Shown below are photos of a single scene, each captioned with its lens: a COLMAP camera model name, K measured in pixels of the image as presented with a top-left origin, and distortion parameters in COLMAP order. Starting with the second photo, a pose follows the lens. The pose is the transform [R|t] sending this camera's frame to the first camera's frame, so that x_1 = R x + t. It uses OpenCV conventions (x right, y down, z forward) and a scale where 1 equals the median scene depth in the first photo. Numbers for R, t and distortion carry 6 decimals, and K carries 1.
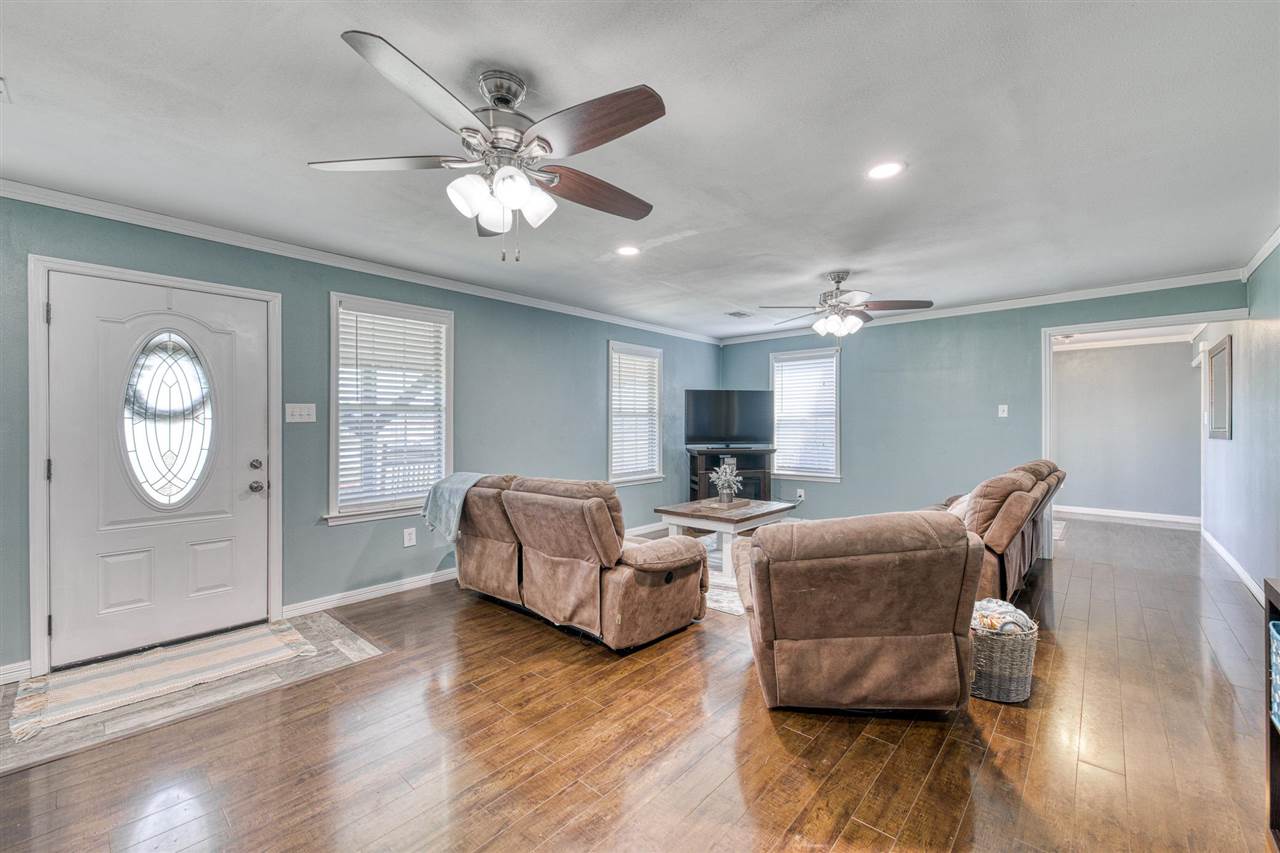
lens RADIAL K [[516.5, 0, 640.7], [0, 516.5, 424.5], [0, 0, 1]] dist [0.026894, -0.012307]
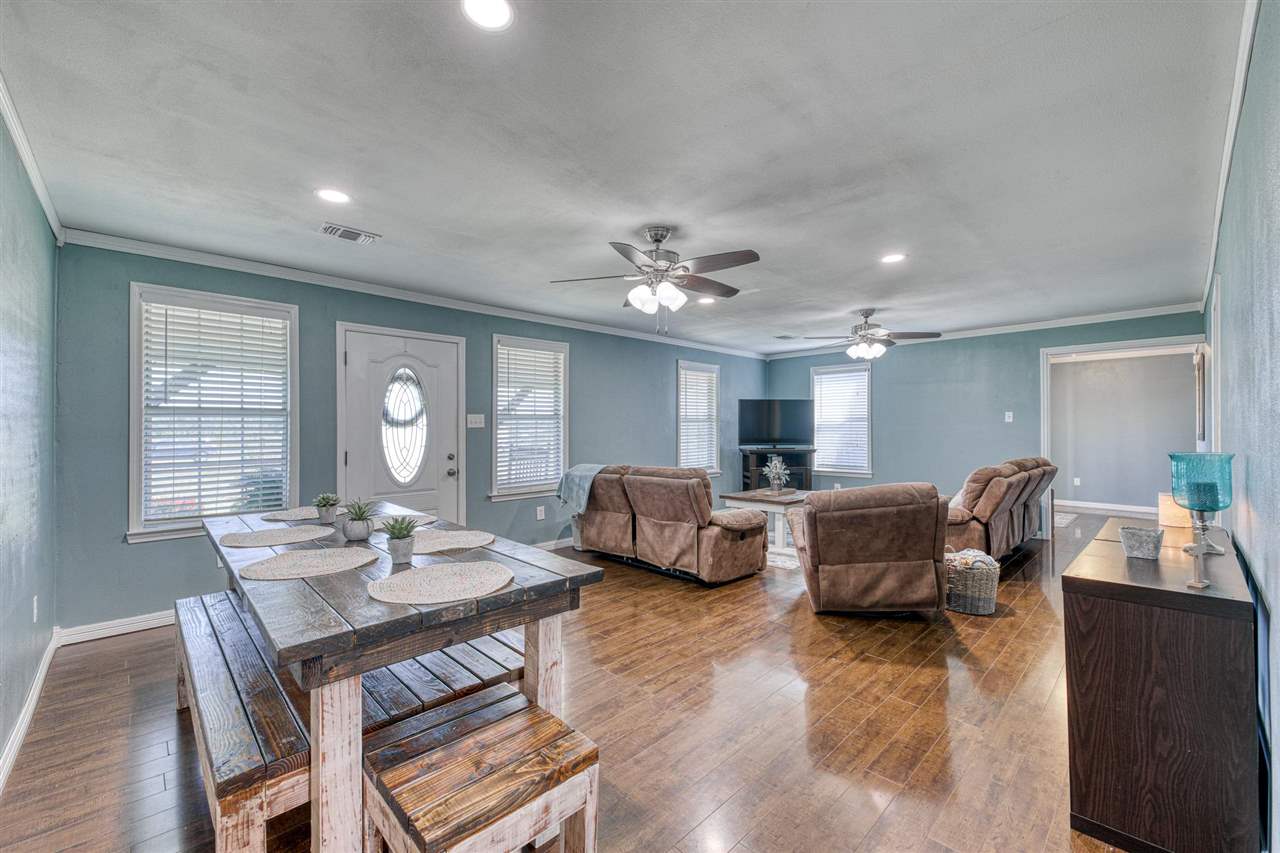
lens RADIAL K [[522.2, 0, 649.4], [0, 522.2, 427.7], [0, 0, 1]] dist [0.020275, 0.000093]
pose [[0.998874, -0.001622, -0.047416, -0.132467], [0.001588, 0.999998, -0.000763, -0.002795], [0.047417, 0.000687, 0.998875, -0.450065]]
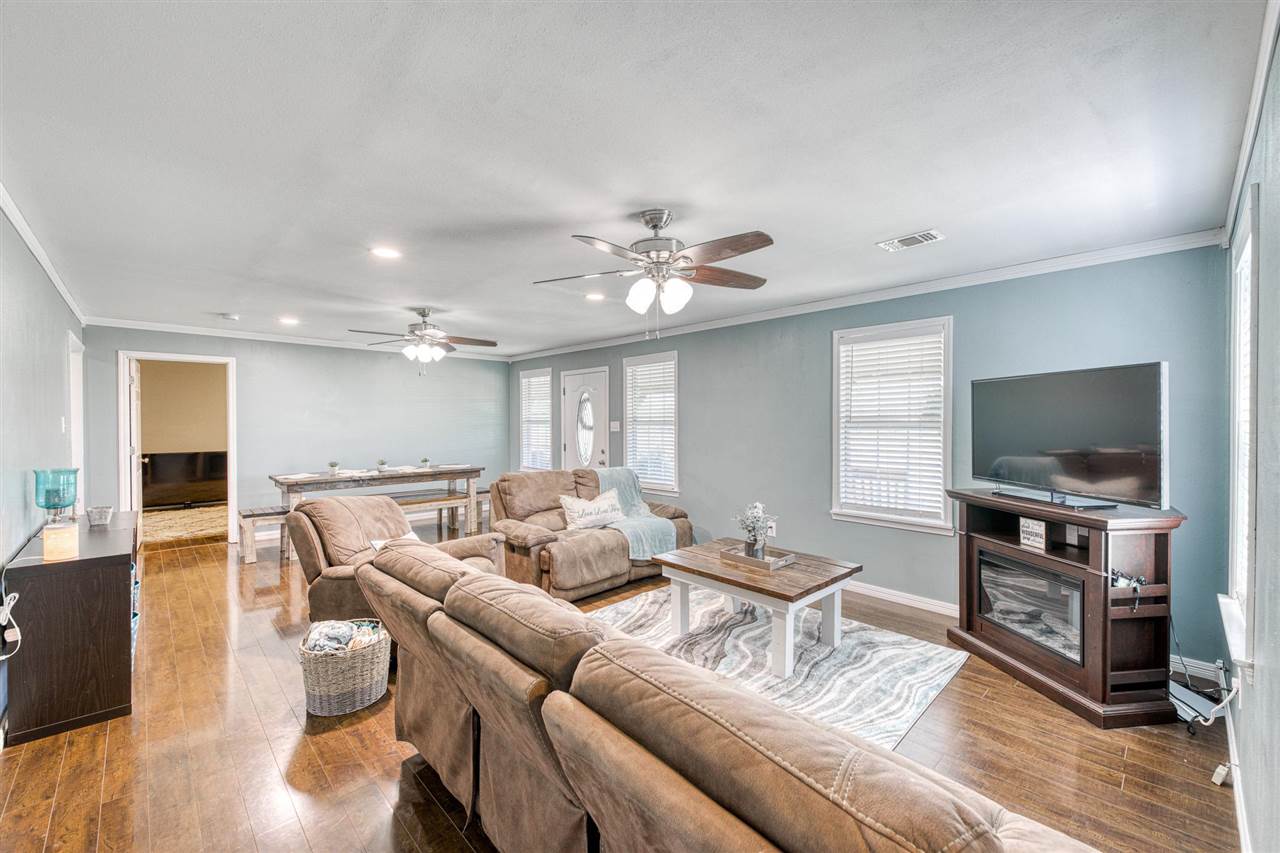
lens RADIAL K [[528.7, 0, 638.2], [0, 528.7, 425.3], [0, 0, 1]] dist [0.010752, -0.000894]
pose [[-0.096824, 0.011545, -0.995235, 1.433347], [0.005692, 0.999923, 0.011046, -0.053977], [0.995285, -0.004595, -0.096882, 1.451992]]
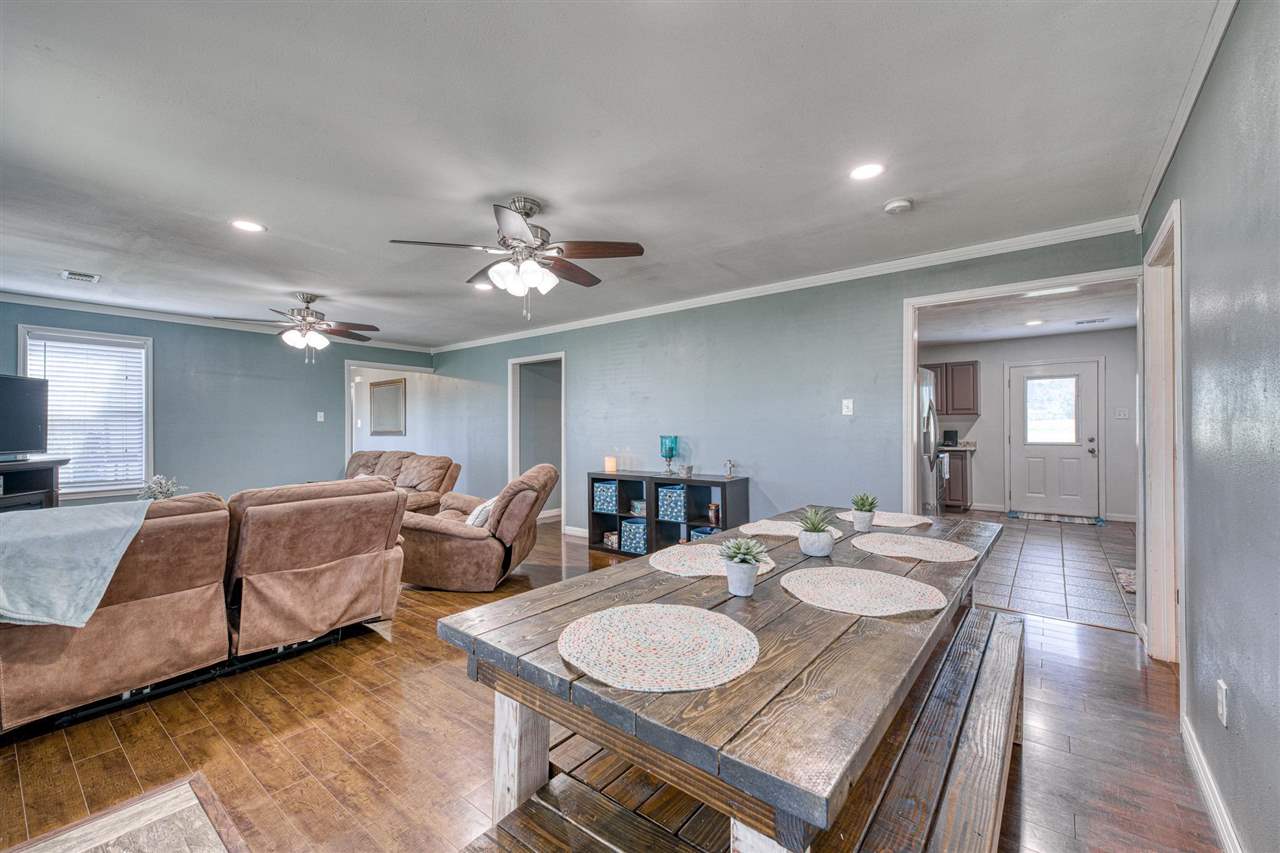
lens RADIAL K [[516.5, 0, 640.7], [0, 516.5, 424.5], [0, 0, 1]] dist [0.026894, -0.012307]
pose [[-0.071877, 0.009030, 0.997373, -1.145187], [0.000937, 0.999959, -0.008986, 0.010457], [-0.997413, 0.000288, -0.071883, 0.487855]]
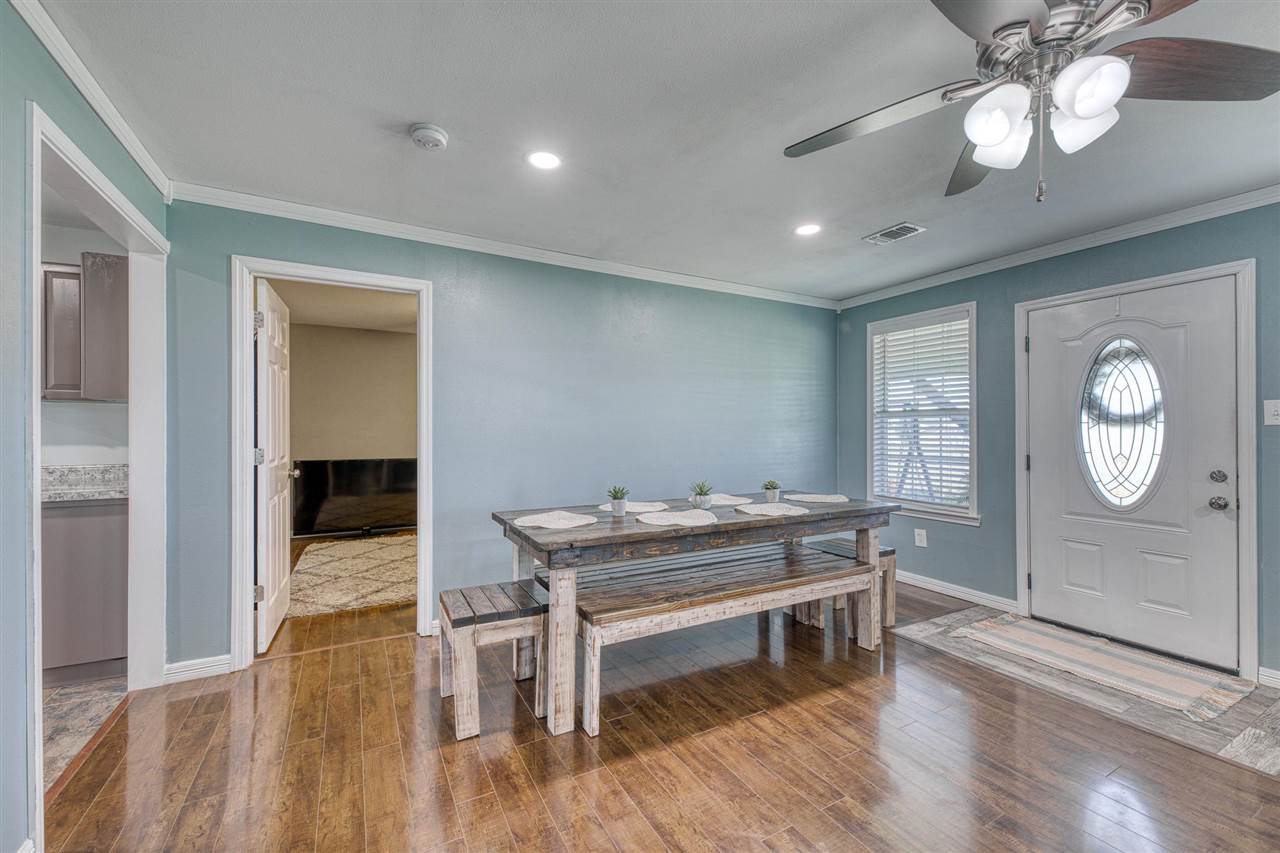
lens RADIAL K [[530.5, 0, 638.1], [0, 530.5, 431.0], [0, 0, 1]] dist [0.011667, -0.000182]
pose [[-0.341942, 0.003431, -0.939715, 0.405347], [0.003308, 0.999992, 0.002448, -0.000900], [0.939715, -0.002271, -0.341950, 0.463896]]
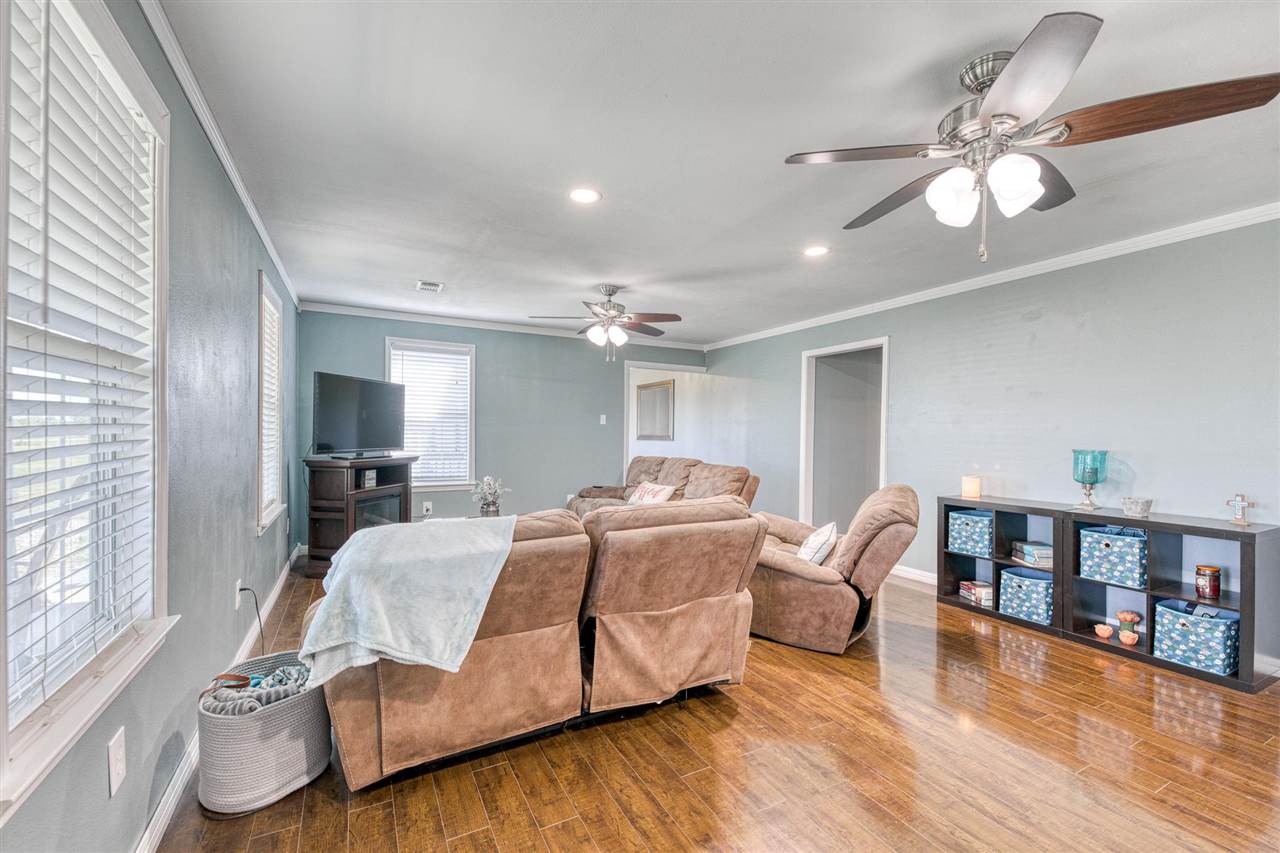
lens RADIAL K [[537.9, 0, 640.3], [0, 537.9, 435.3], [0, 0, 1]] dist [0.010295, -0.000007]
pose [[0.338972, 0.001579, 0.940795, -0.888339], [-0.015131, 0.999878, 0.003774, 0.010690], [-0.940675, -0.015514, 0.338955, 0.785336]]
